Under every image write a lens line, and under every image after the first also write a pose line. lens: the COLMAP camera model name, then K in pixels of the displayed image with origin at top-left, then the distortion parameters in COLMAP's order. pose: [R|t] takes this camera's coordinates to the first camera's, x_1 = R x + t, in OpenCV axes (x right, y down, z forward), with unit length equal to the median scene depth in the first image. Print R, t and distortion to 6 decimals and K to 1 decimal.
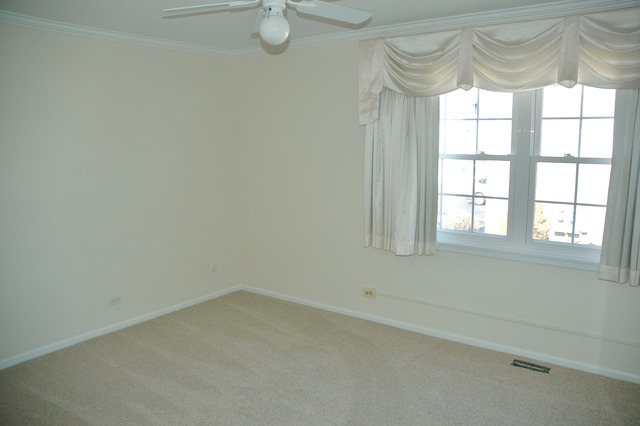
lens RADIAL K [[496.2, 0, 336.3], [0, 496.2, 212.2], [0, 0, 1]] dist [-0.149653, 0.159693]
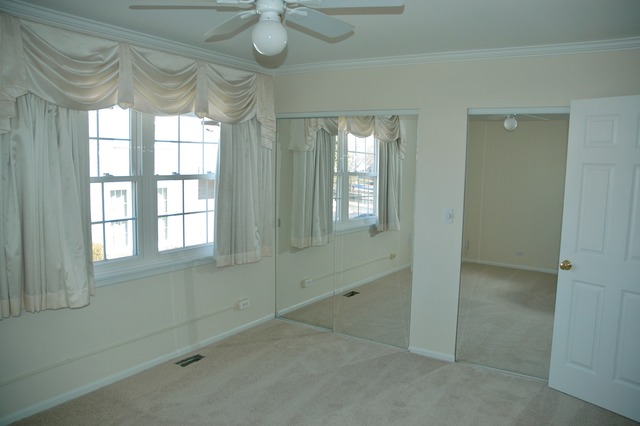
lens RADIAL K [[496.2, 0, 336.3], [0, 496.2, 212.2], [0, 0, 1]] dist [-0.149653, 0.159693]
pose [[-0.052862, -0.115694, 0.991877, -0.700360], [0.112694, 0.986230, 0.121041, -0.121425], [-0.992223, 0.118177, -0.039096, 0.656061]]
